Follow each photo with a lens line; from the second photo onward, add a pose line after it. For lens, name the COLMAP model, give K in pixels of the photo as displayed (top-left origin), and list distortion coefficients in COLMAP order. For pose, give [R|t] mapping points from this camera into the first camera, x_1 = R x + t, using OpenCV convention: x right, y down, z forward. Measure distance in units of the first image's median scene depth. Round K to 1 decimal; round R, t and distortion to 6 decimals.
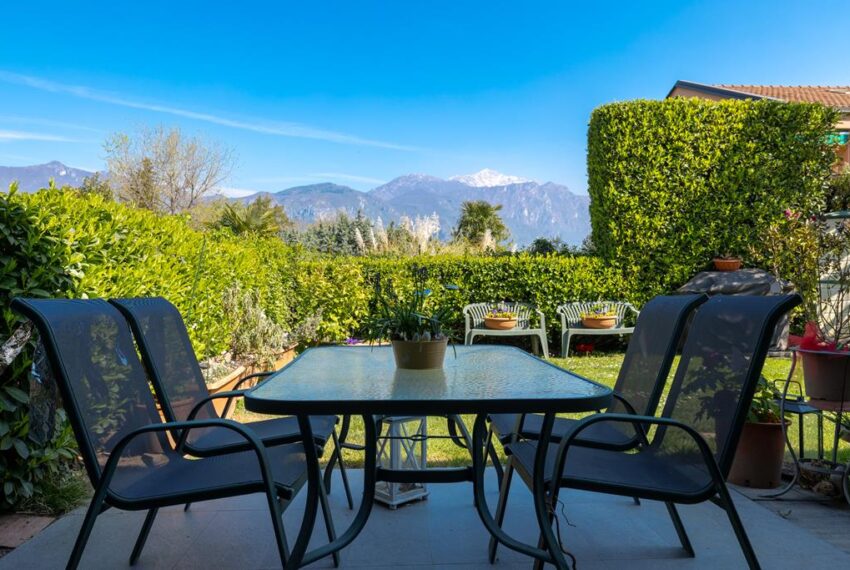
lens RADIAL K [[617.7, 0, 429.7], [0, 617.7, 283.2], [0, 0, 1]] dist [0.003106, 0.000131]
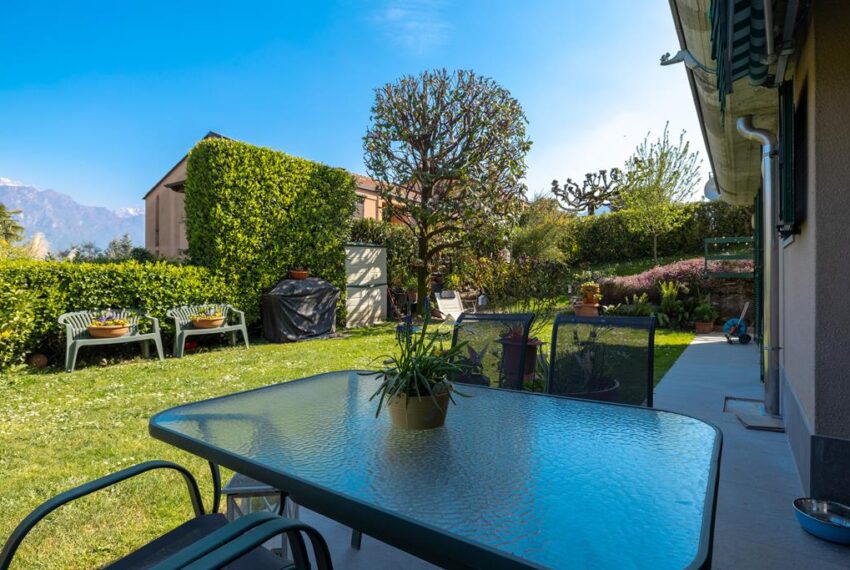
lens RADIAL K [[440.7, 0, 425.6], [0, 440.7, 275.7], [0, 0, 1]] dist [-0.001555, 0.000664]
pose [[0.623055, 0.009936, 0.782115, -0.121339], [0.001475, 0.999903, -0.013878, -0.013340], [-0.782177, 0.009800, 0.622979, 0.154061]]
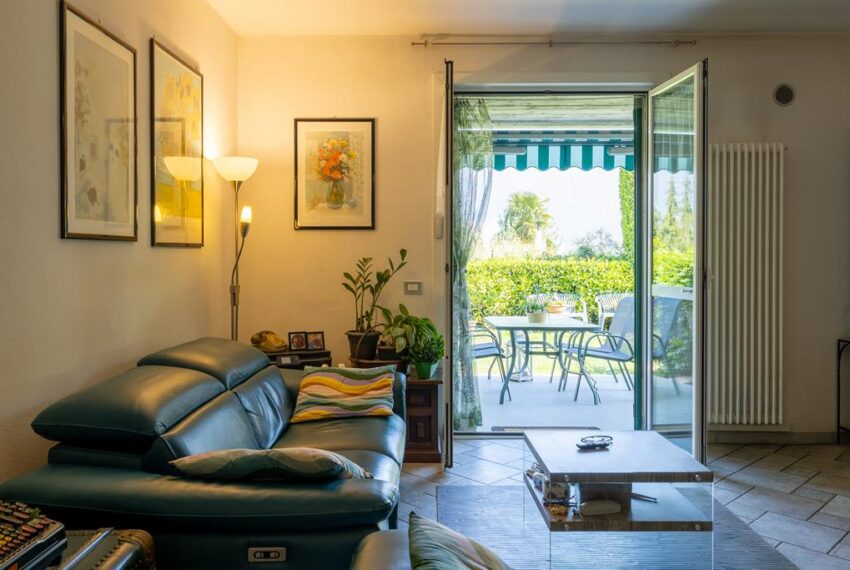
lens RADIAL K [[671.7, 0, 410.5], [0, 671.7, 260.4], [0, 0, 1]] dist [-0.010109, -0.001528]
pose [[0.996878, 0.002396, -0.078921, -0.088875], [-0.003059, 0.999961, -0.008285, -0.030380], [0.078898, 0.008500, 0.996846, -0.535809]]
